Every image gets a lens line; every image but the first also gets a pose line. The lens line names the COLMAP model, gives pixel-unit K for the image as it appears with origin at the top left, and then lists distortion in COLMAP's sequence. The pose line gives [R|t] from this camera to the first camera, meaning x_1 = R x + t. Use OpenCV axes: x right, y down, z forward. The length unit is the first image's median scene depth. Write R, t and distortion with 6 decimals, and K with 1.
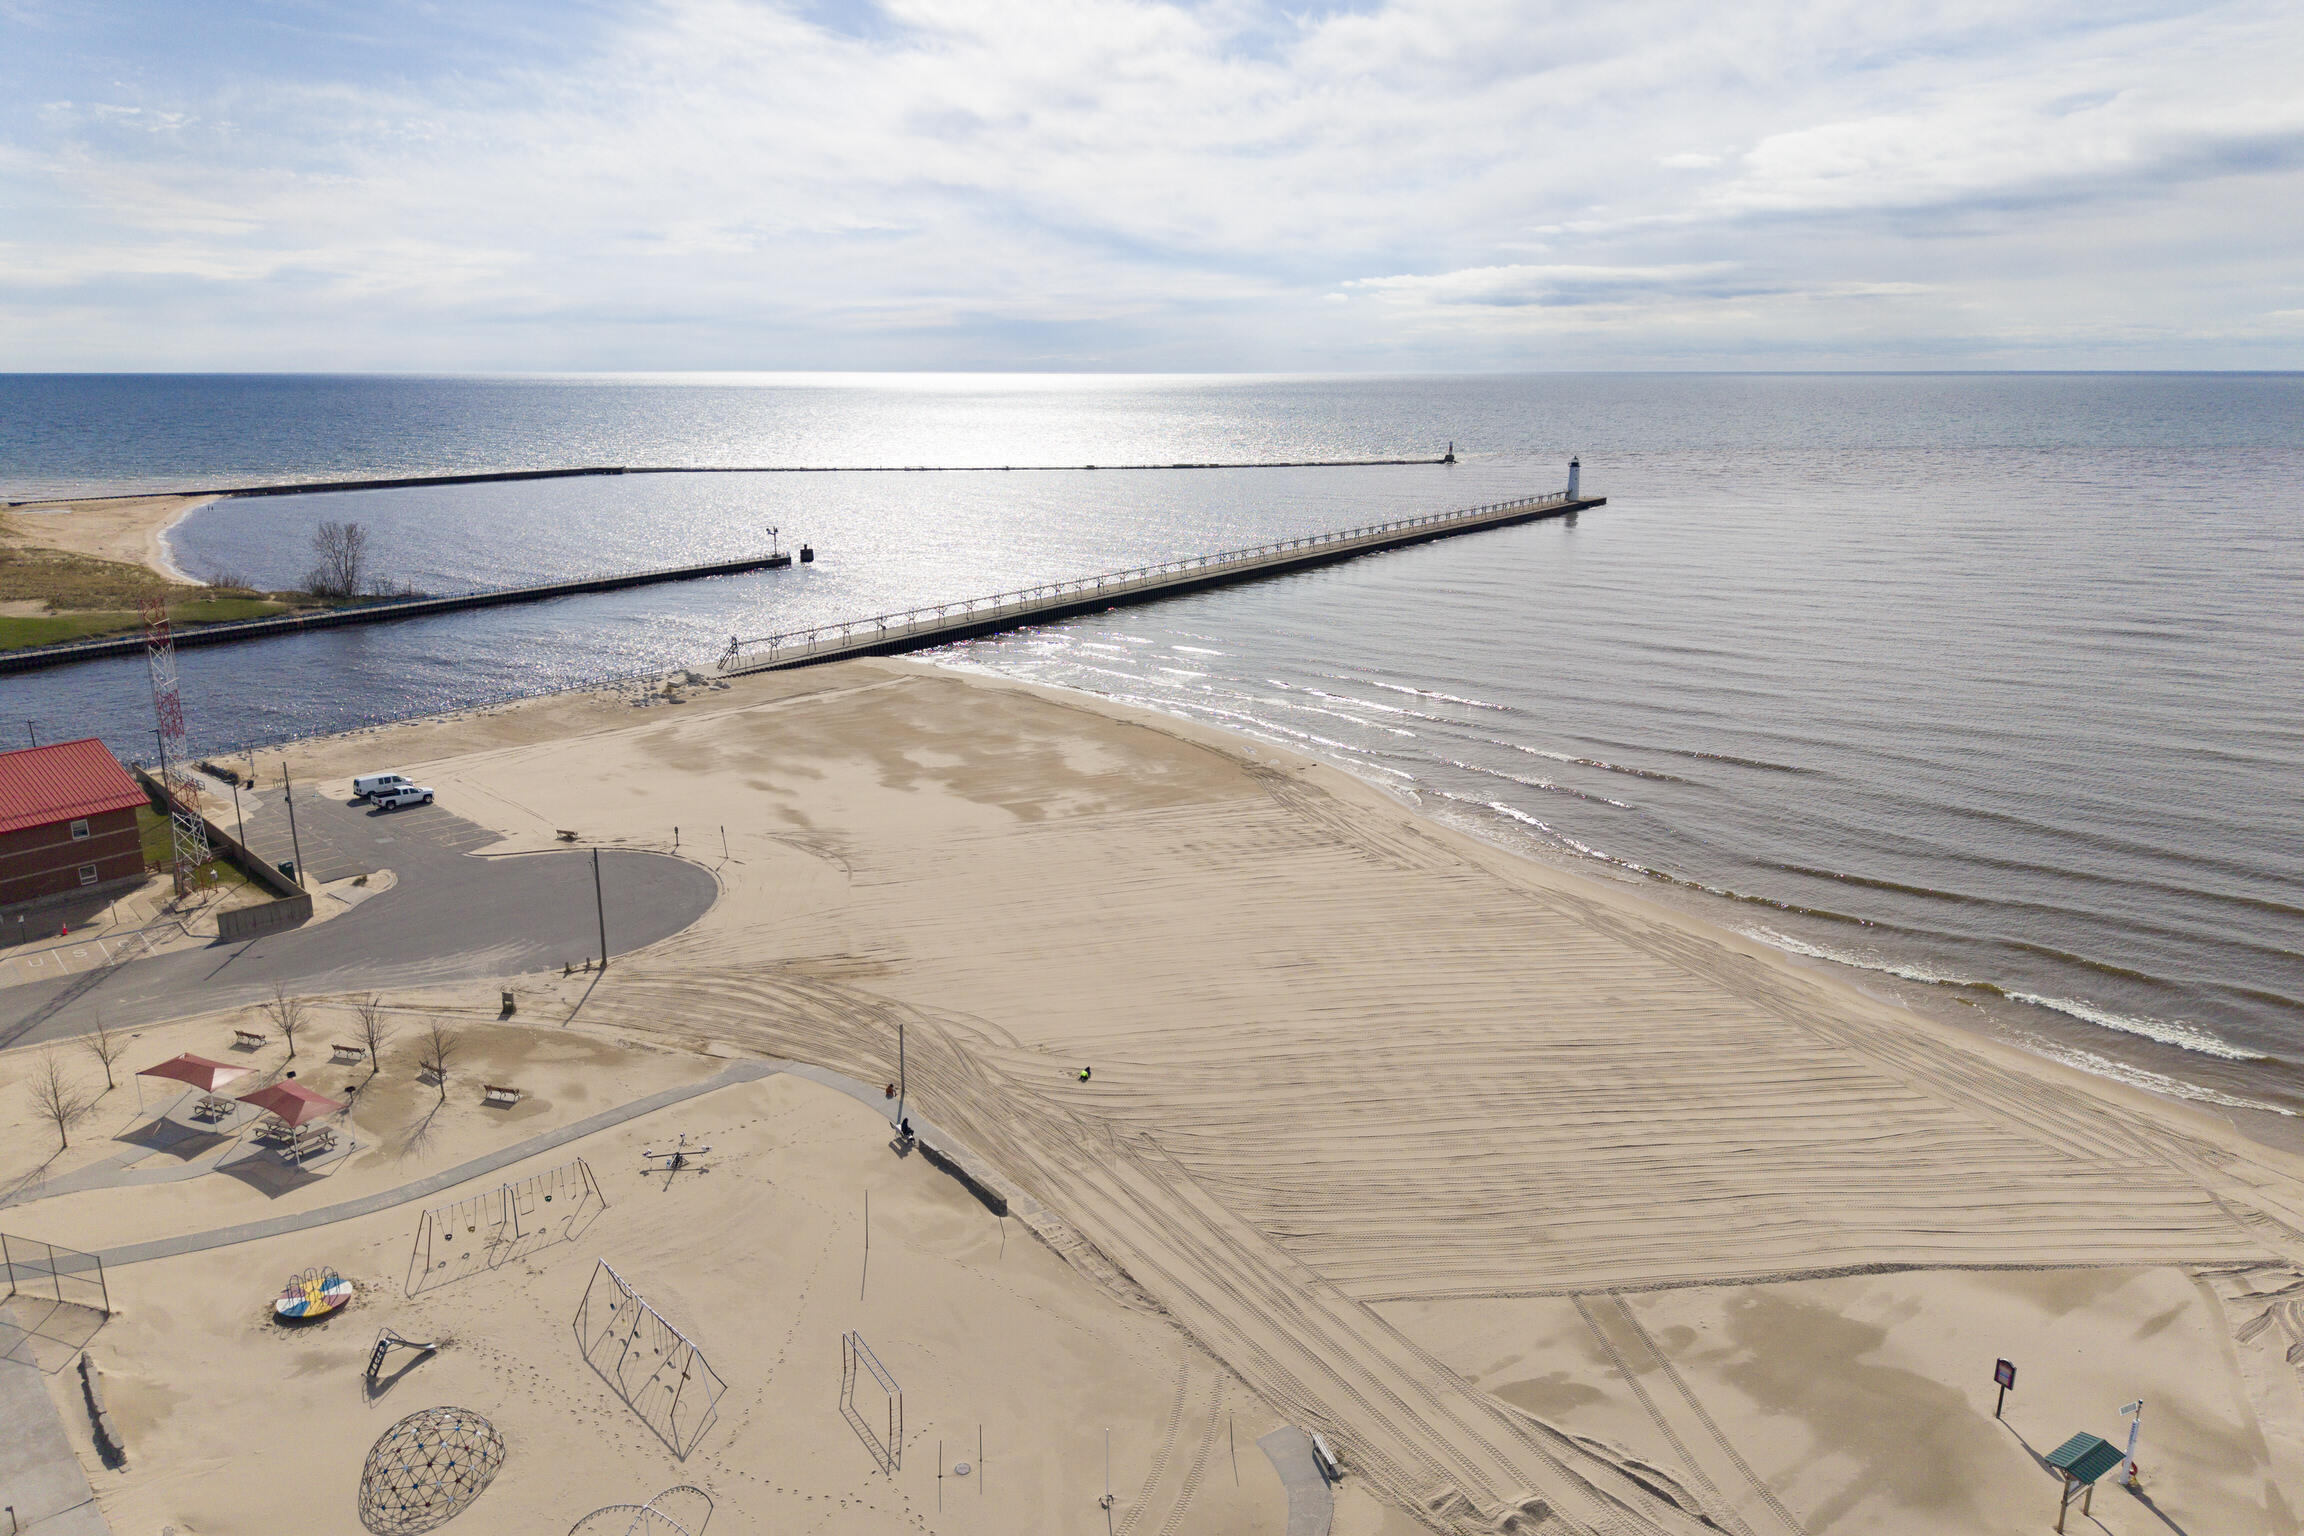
lens RADIAL K [[1539.1, 0, 1149.0], [0, 1539.1, 769.9], [0, 0, 1]] dist [0.027855, -0.031338]
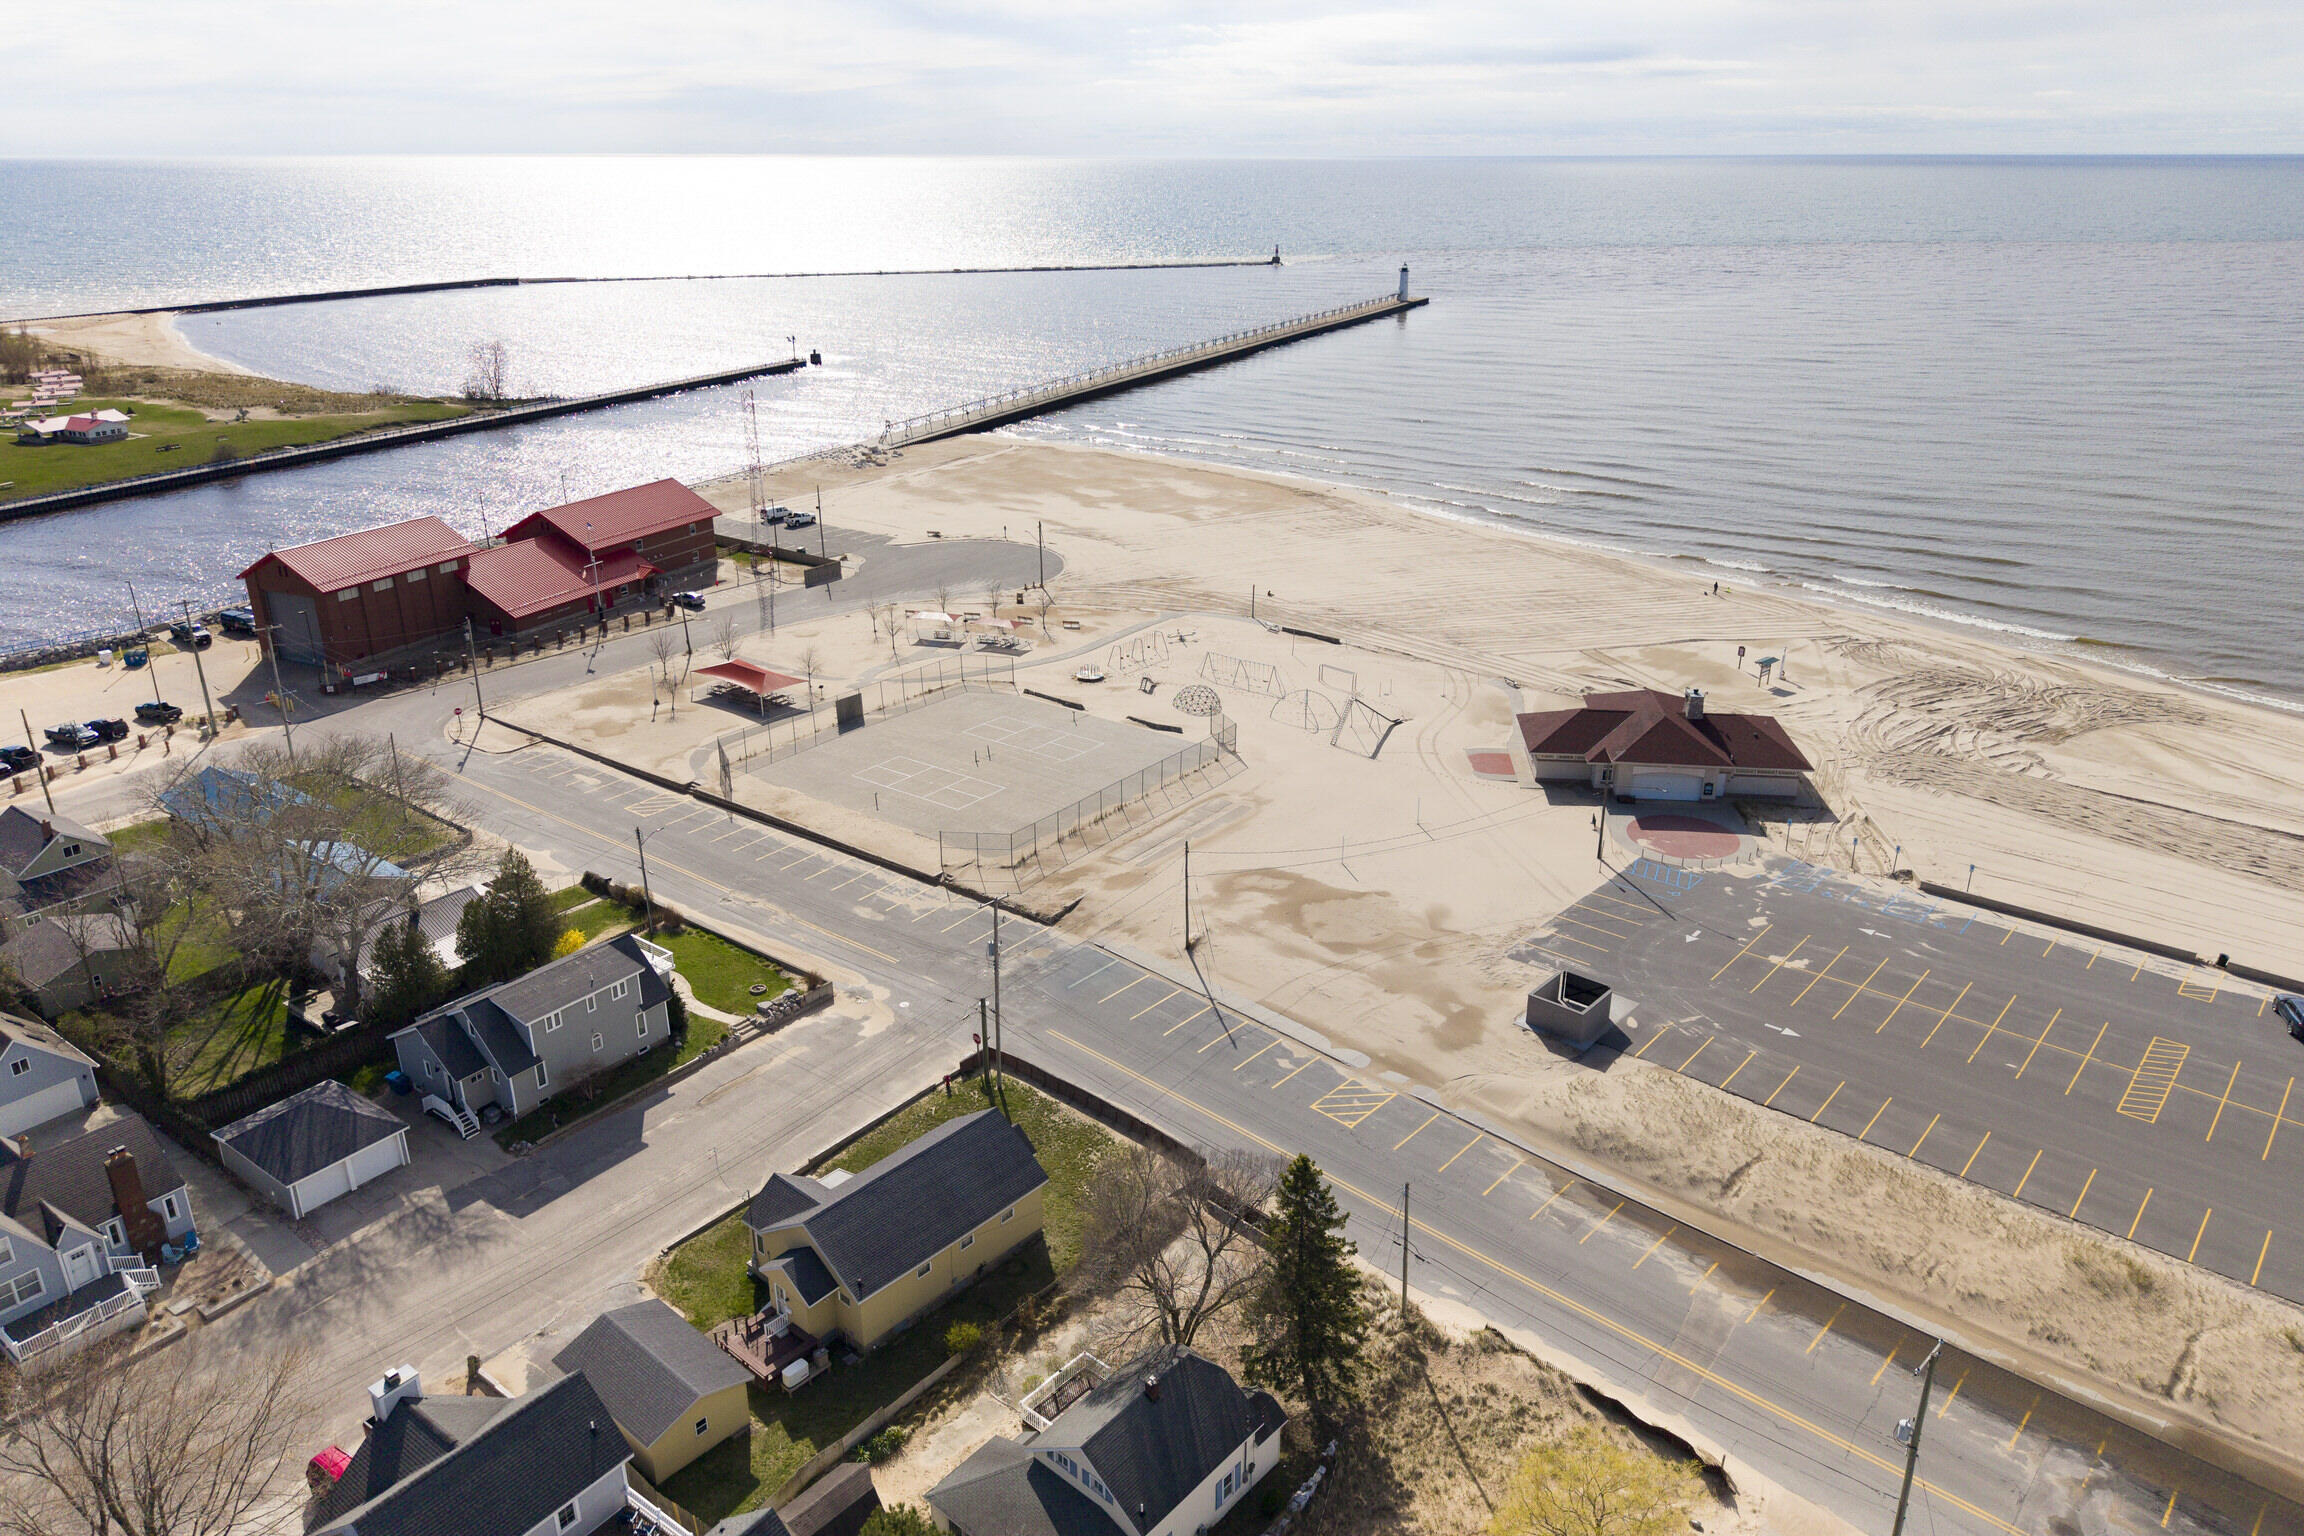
lens RADIAL K [[1540.3, 0, 1165.7], [0, 1540.3, 773.5], [0, 0, 1]] dist [0.022928, -0.007519]
pose [[0.987653, -0.057951, 0.145544, -0.345541], [0.039061, 0.990816, 0.129449, 0.082840], [-0.151709, -0.122166, 0.980847, -0.623739]]
